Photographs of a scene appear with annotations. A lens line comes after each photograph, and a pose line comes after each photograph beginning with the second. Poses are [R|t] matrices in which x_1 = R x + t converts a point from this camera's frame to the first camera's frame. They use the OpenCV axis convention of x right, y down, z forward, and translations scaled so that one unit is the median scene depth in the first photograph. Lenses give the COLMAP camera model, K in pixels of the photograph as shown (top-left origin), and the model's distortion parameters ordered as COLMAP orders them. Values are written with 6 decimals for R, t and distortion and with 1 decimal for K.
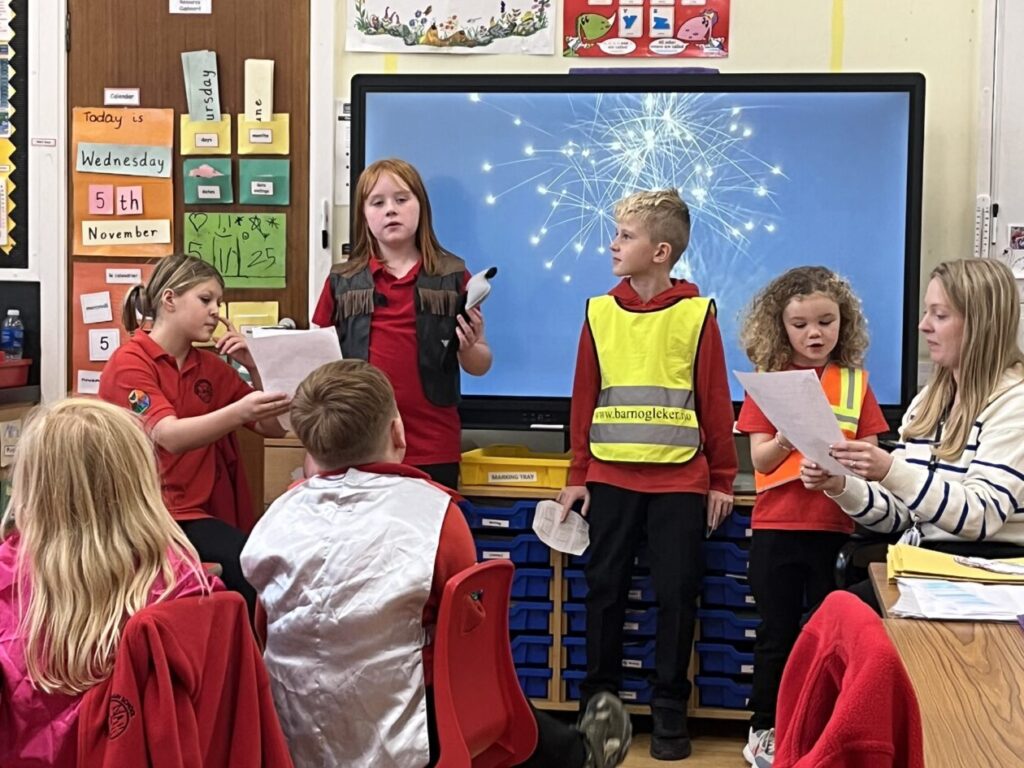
lens RADIAL K [[2075.2, 0, 512.0], [0, 2075.2, 384.0], [0, 0, 1]] dist [0.136077, -0.669580]
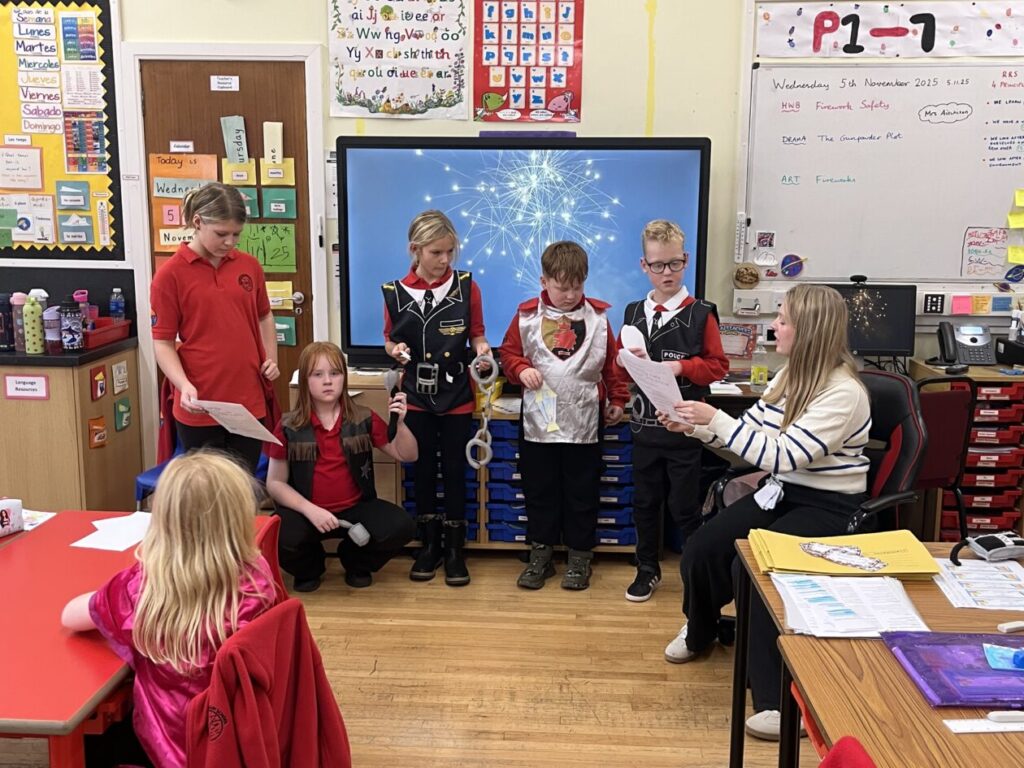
lens RADIAL K [[1111.0, 0, 508.8], [0, 1111.0, 390.4], [0, 0, 1]] dist [0.072202, -0.234107]
pose [[0.995242, -0.026318, 0.093812, -0.032162], [0.012989, 0.990073, 0.139954, -0.075036], [-0.096564, -0.138069, 0.985704, 0.156956]]
